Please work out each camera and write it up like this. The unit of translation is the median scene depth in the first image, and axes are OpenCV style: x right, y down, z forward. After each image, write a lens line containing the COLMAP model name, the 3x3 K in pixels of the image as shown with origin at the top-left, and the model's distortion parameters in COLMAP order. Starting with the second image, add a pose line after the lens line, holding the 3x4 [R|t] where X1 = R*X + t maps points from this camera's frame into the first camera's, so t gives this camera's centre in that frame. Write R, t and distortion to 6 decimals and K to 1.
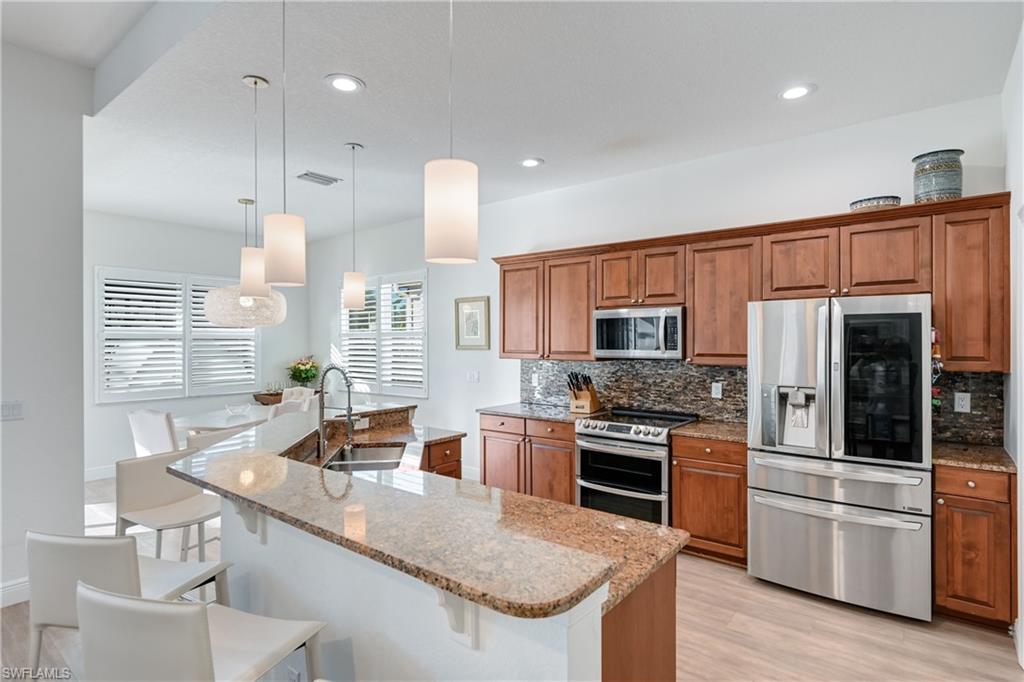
lens RADIAL K [[530.0, 0, 512.0], [0, 530.0, 338.7], [0, 0, 1]] dist [0.004755, 0.001002]
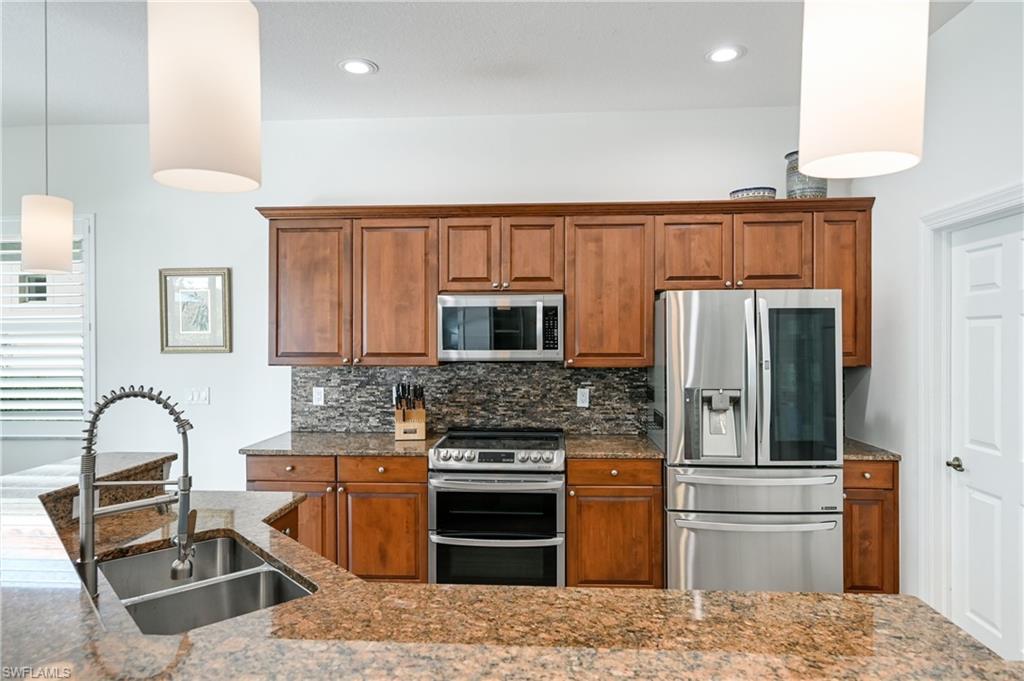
lens RADIAL K [[624.9, 0, 516.4], [0, 624.9, 340.8], [0, 0, 1]] dist [0.005205, -0.000779]
pose [[0.821028, -0.001669, 0.570885, -0.276417], [-0.000074, 0.999995, 0.003030, 0.006185], [-0.570888, -0.002530, 0.821024, 0.280485]]
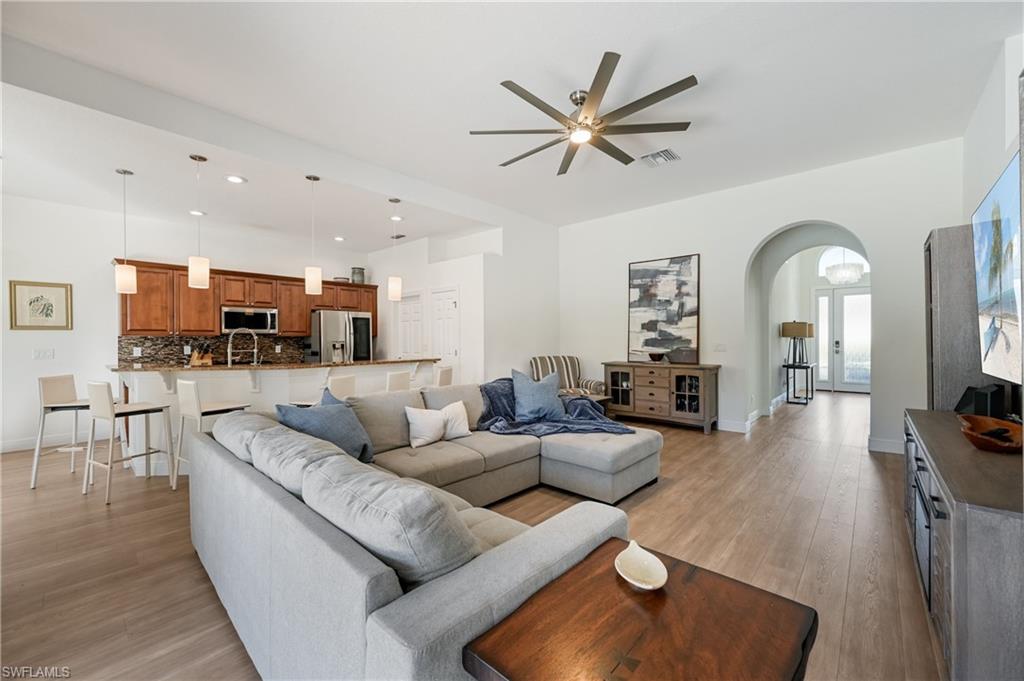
lens RADIAL K [[411.0, 0, 512.9], [0, 411.0, 342.8], [0, 0, 1]] dist [0.006470, 0.000499]
pose [[0.050328, -0.002244, 0.998730, -1.331663], [0.011478, 0.999933, 0.001668, 0.086454], [-0.998667, 0.011379, 0.050350, -0.035786]]
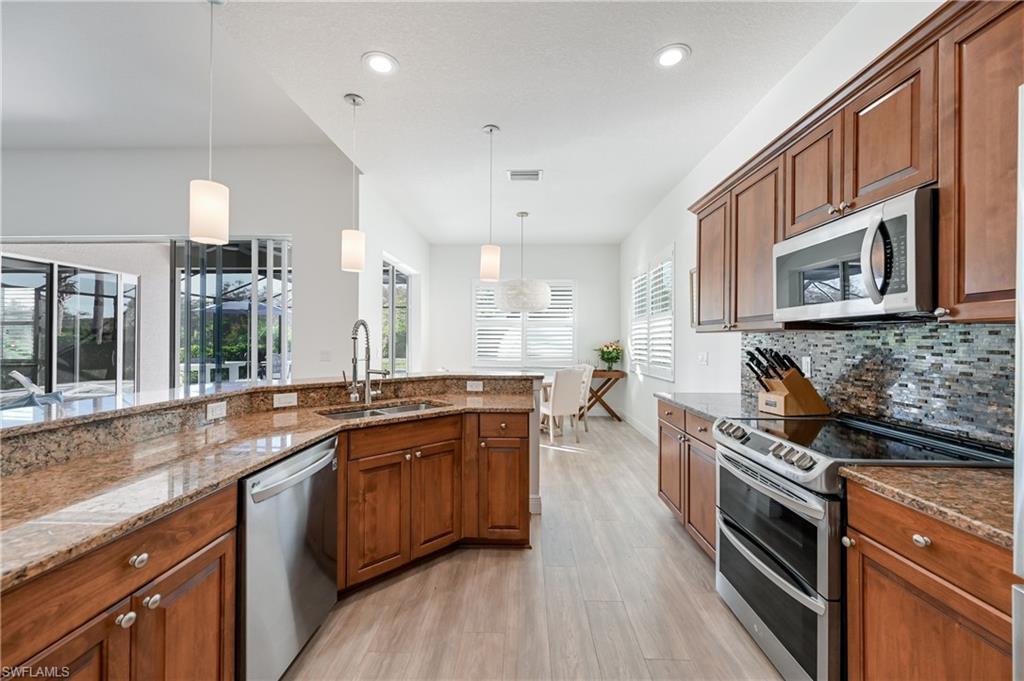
lens RADIAL K [[411.0, 0, 512.4], [0, 411.0, 337.8], [0, 0, 1]] dist [0.006470, 0.000499]
pose [[0.599272, -0.000899, -0.800545, 0.402044], [-0.005580, 0.999970, -0.005301, 0.065161], [0.800526, 0.007643, 0.599249, 0.548688]]
